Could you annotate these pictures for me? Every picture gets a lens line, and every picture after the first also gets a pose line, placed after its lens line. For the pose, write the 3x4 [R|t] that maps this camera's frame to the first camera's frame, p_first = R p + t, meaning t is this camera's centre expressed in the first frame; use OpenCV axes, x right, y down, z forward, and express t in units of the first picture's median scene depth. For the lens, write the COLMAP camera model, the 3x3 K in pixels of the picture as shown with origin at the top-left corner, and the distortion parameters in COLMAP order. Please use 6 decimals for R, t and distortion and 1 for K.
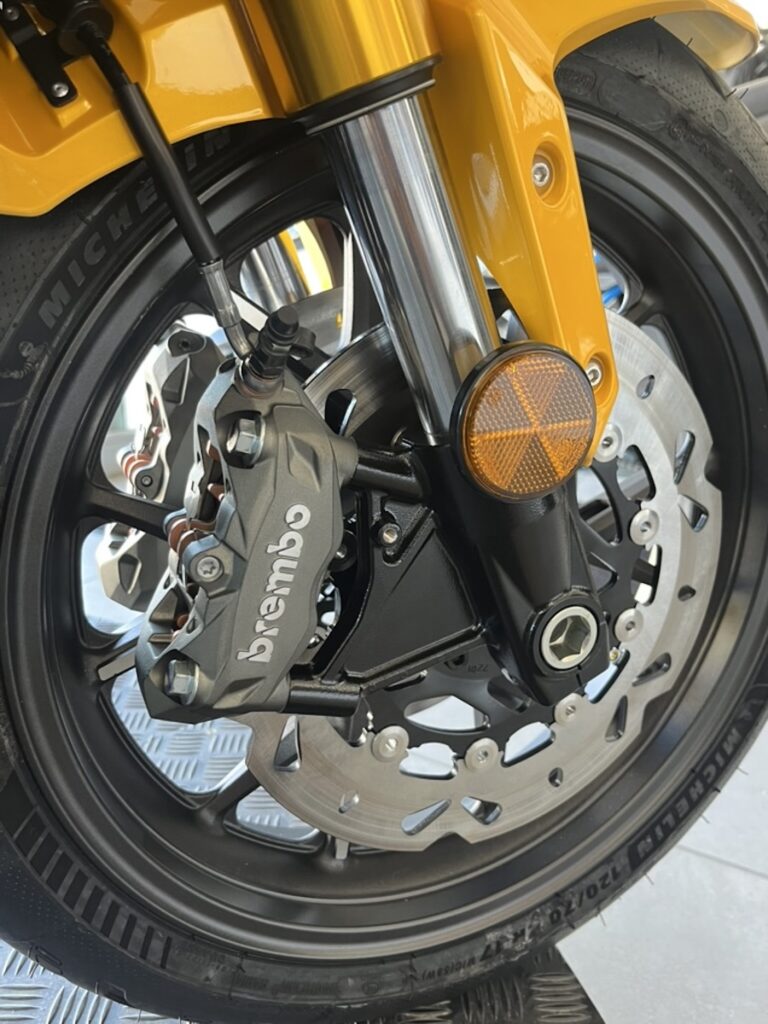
lens RADIAL K [[806.3, 0, 384.0], [0, 806.3, 512.0], [0, 0, 1]] dist [-0.006499, -0.004760]
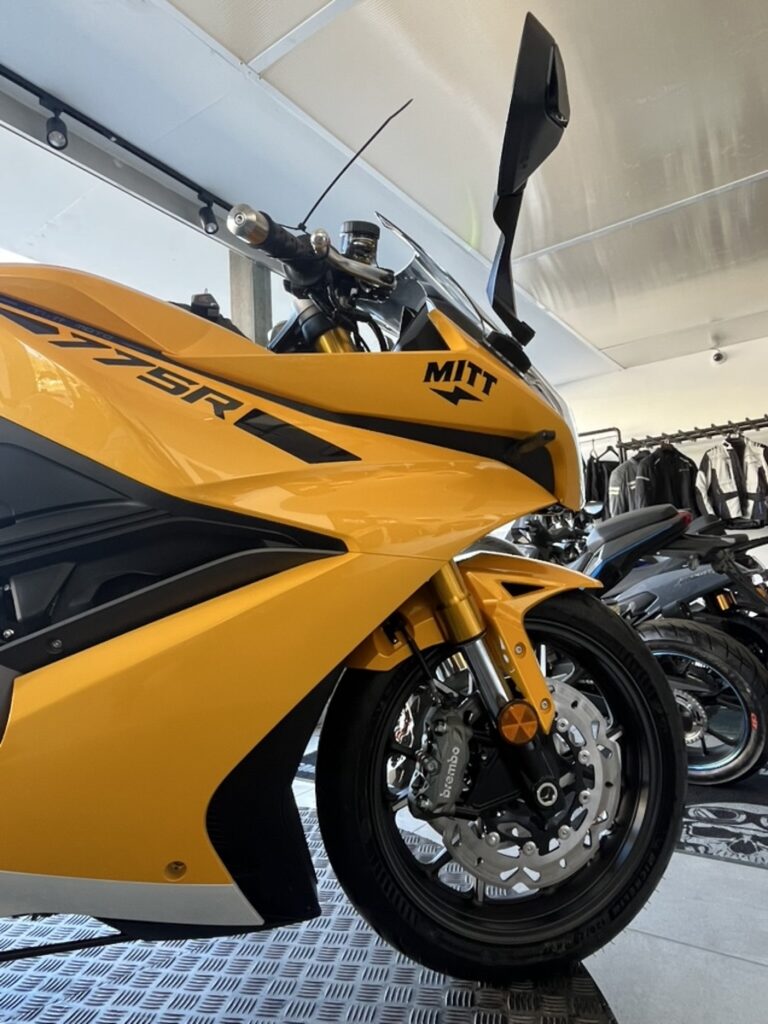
lens RADIAL K [[639.9, 0, 384.0], [0, 639.9, 501.4], [0, 0, 1]] dist [-0.006998, 0.003397]
pose [[0.973922, -0.083583, -0.210928, 0.239538], [-0.003260, 0.924418, -0.381366, 0.058095], [0.226862, 0.372108, 0.900038, -1.777333]]
